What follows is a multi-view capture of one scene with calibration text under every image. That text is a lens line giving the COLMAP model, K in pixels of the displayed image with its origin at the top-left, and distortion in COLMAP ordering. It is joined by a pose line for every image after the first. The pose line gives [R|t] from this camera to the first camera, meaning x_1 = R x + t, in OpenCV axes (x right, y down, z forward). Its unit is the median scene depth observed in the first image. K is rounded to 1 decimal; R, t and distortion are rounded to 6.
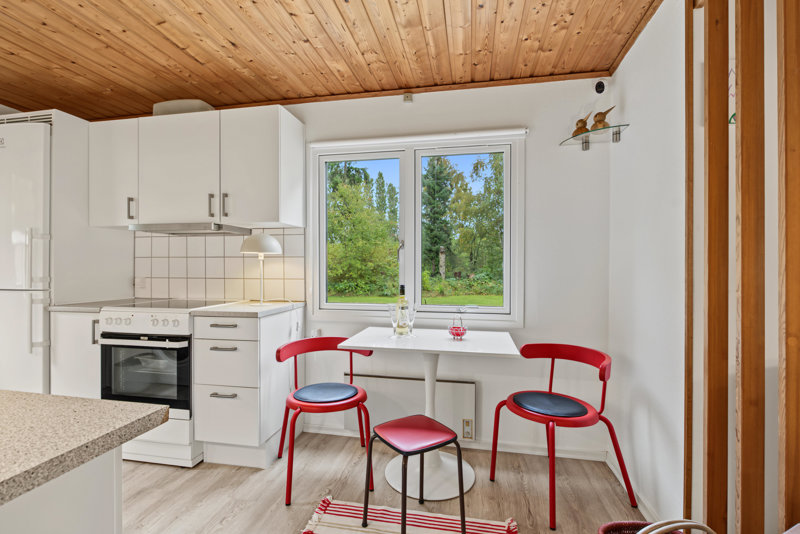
lens RADIAL K [[368.5, 0, 399.2], [0, 368.5, 267.3], [0, 0, 1]] dist [0.003064, -0.000012]
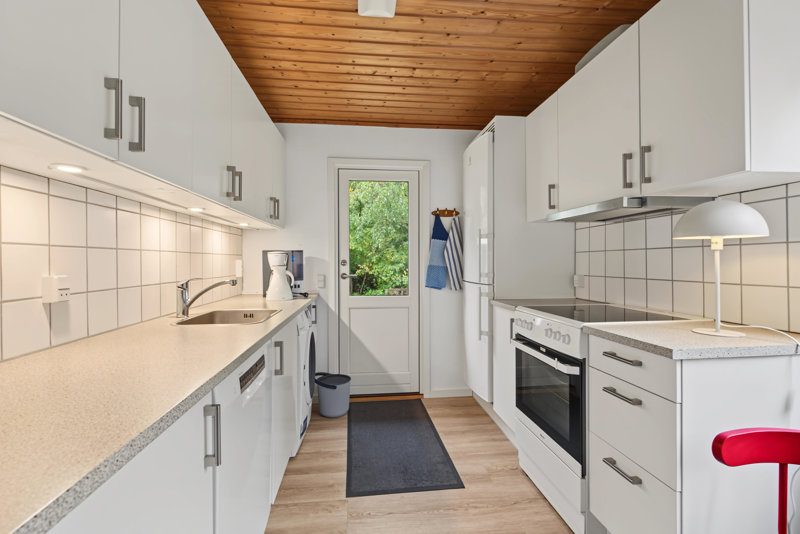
lens RADIAL K [[368.5, 0, 397.1], [0, 368.5, 265.0], [0, 0, 1]] dist [0.003064, -0.000012]
pose [[0.293334, 0.003317, -0.956004, 0.006590], [0.003778, 0.999982, 0.004629, -0.002968], [0.956003, -0.004969, 0.293316, 0.418744]]
